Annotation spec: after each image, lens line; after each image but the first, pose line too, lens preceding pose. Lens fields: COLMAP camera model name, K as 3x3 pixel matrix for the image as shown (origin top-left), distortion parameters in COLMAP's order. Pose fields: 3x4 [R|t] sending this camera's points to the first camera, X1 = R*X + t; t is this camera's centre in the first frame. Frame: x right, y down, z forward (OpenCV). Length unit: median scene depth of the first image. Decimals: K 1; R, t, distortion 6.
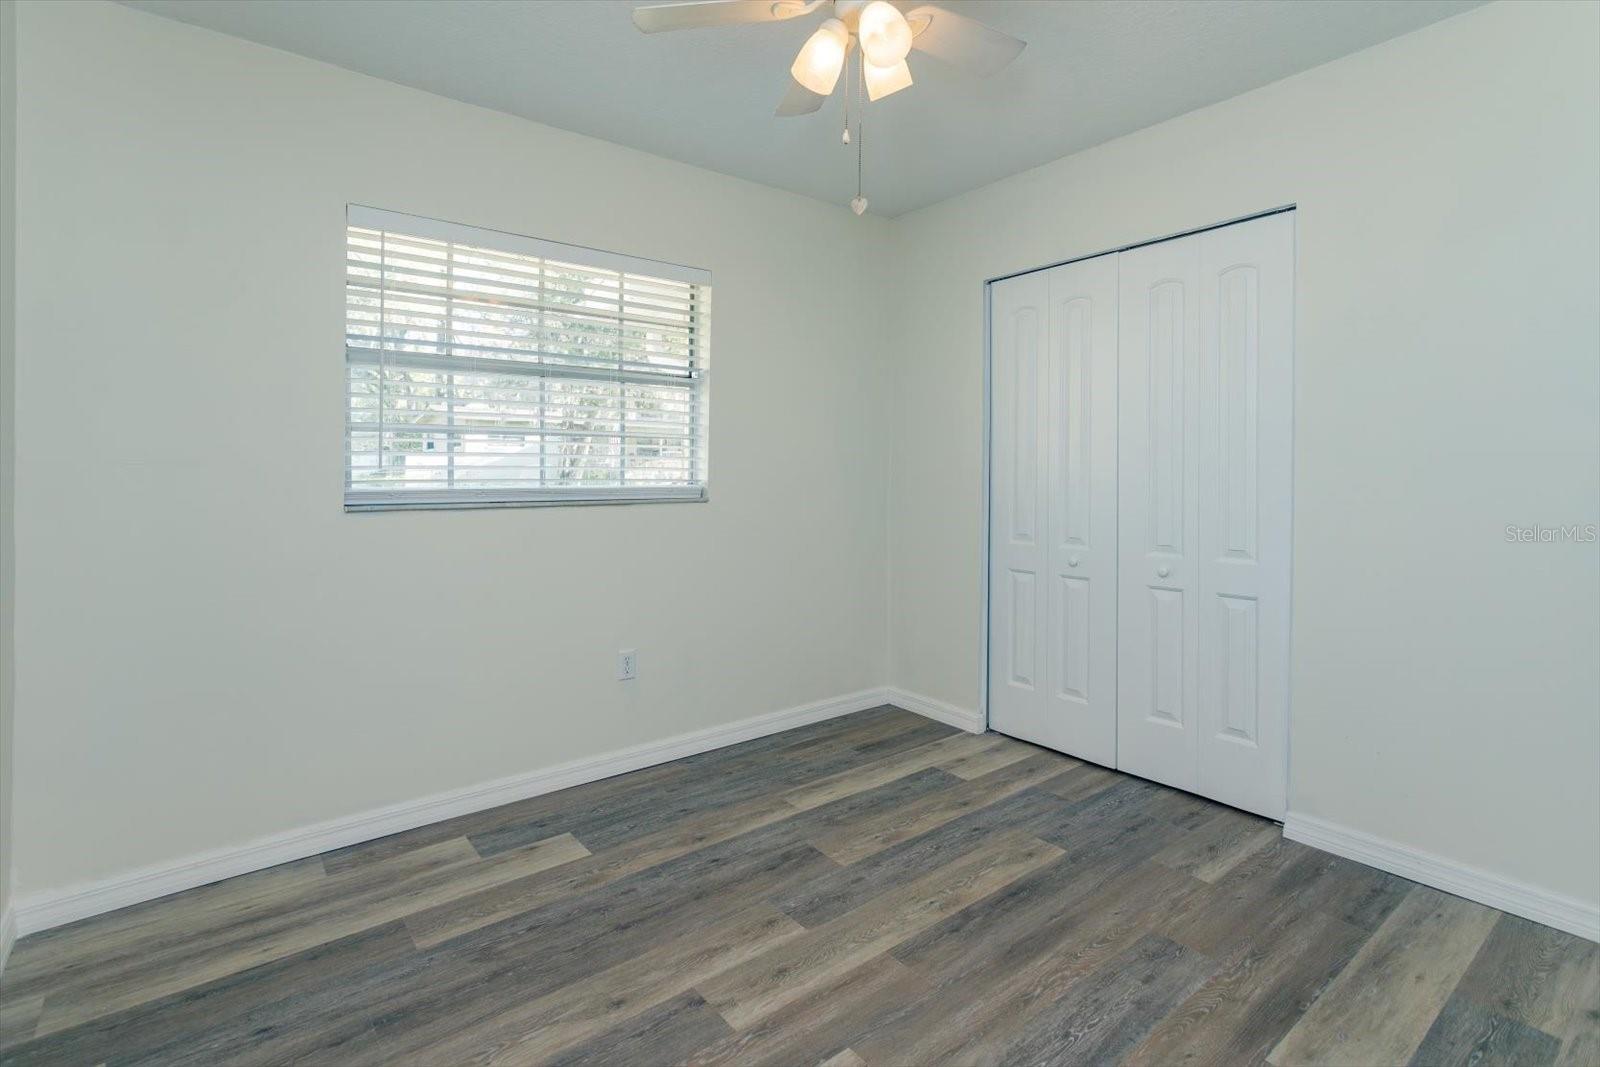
lens RADIAL K [[770.7, 0, 797.4], [0, 770.7, 498.8], [0, 0, 1]] dist [0.015023, -0.000230]
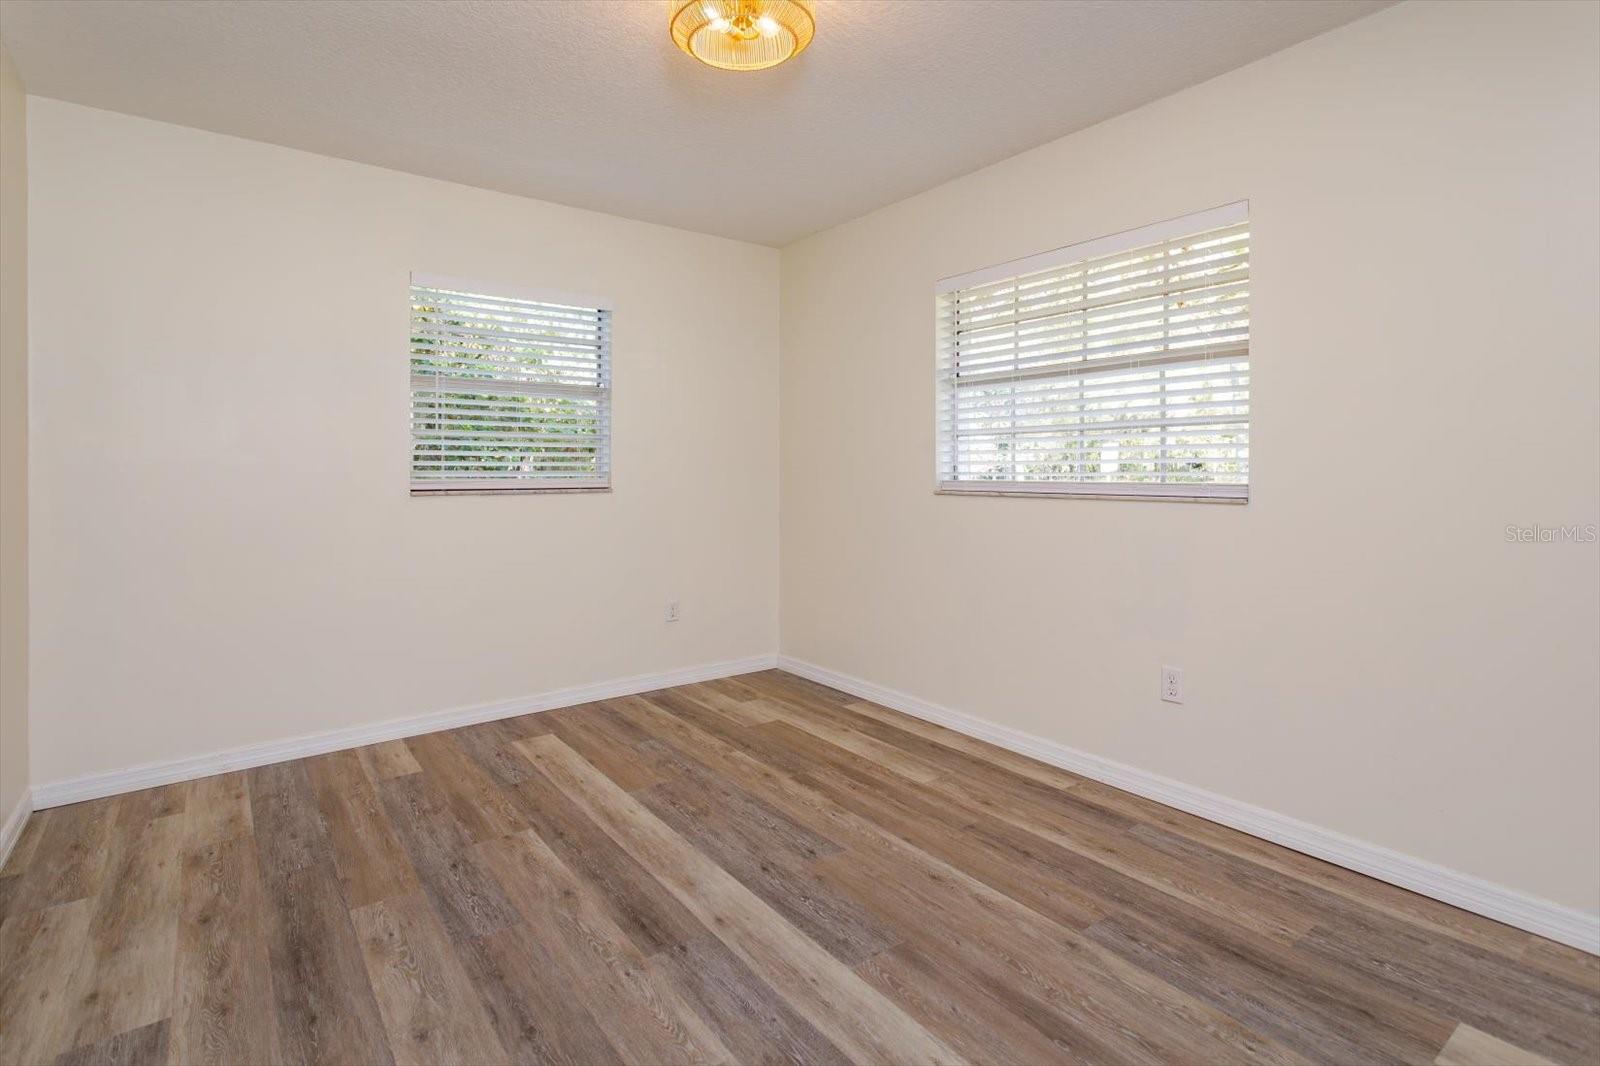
lens RADIAL K [[770.7, 0, 797.4], [0, 770.7, 498.3], [0, 0, 1]] dist [0.015023, -0.000230]
pose [[-0.019045, 0.044144, -0.998844, 0.772645], [-0.019465, 0.998819, 0.044514, -0.034358], [0.999629, 0.020290, -0.018163, 0.696707]]
